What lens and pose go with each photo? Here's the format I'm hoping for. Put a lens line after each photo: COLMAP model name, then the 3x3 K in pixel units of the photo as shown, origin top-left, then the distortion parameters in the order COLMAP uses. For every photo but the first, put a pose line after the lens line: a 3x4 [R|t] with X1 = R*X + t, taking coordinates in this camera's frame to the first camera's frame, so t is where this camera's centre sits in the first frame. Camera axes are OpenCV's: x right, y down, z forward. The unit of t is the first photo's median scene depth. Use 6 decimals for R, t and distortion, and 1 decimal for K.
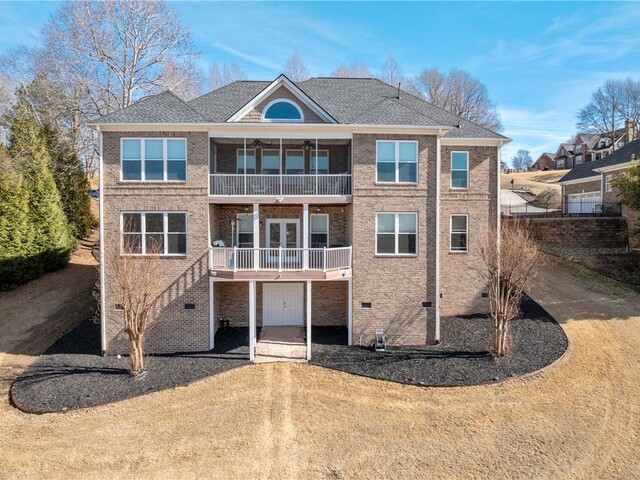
lens RADIAL K [[450.8, 0, 320.0], [0, 450.8, 240.0], [0, 0, 1]] dist [-0.042326, -0.002353]
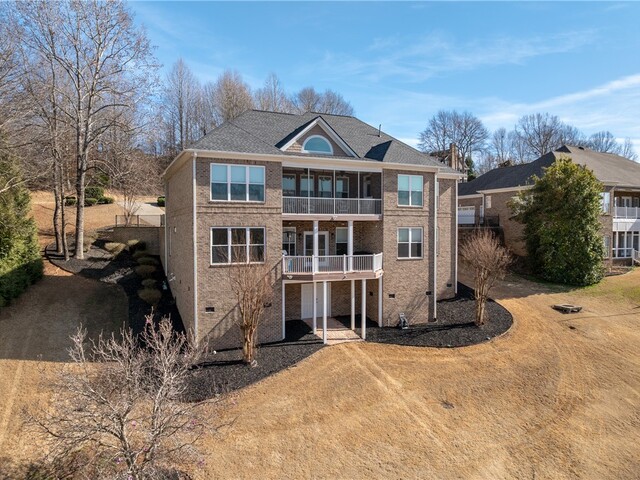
lens RADIAL K [[456.7, 0, 320.0], [0, 456.7, 240.0], [0, 0, 1]] dist [-0.037842, -0.001426]
pose [[0.930702, -0.010942, 0.365615, -0.600259], [0.011040, 0.999937, 0.001824, -0.028500], [-0.365612, 0.002339, 0.930764, -0.195817]]
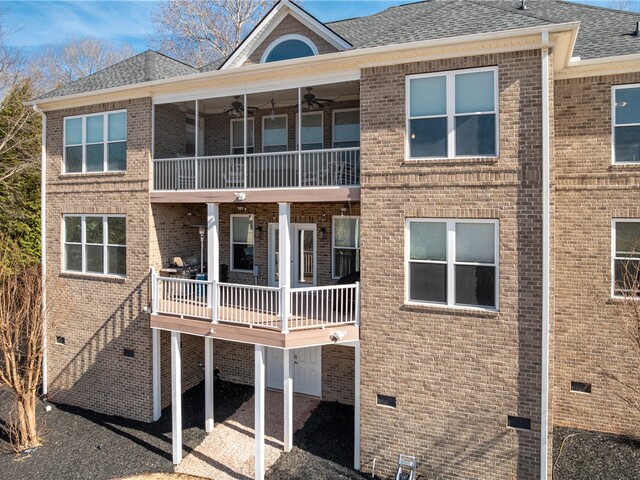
lens RADIAL K [[445.2, 0, 295.9], [0, 445.2, 206.0], [0, 0, 1]] dist [-0.044931, -0.000378]
pose [[0.889250, -0.001093, -0.457419, 0.242762], [-0.014795, 0.999405, -0.031150, -0.059082], [0.457181, 0.034467, 0.888705, 0.506524]]
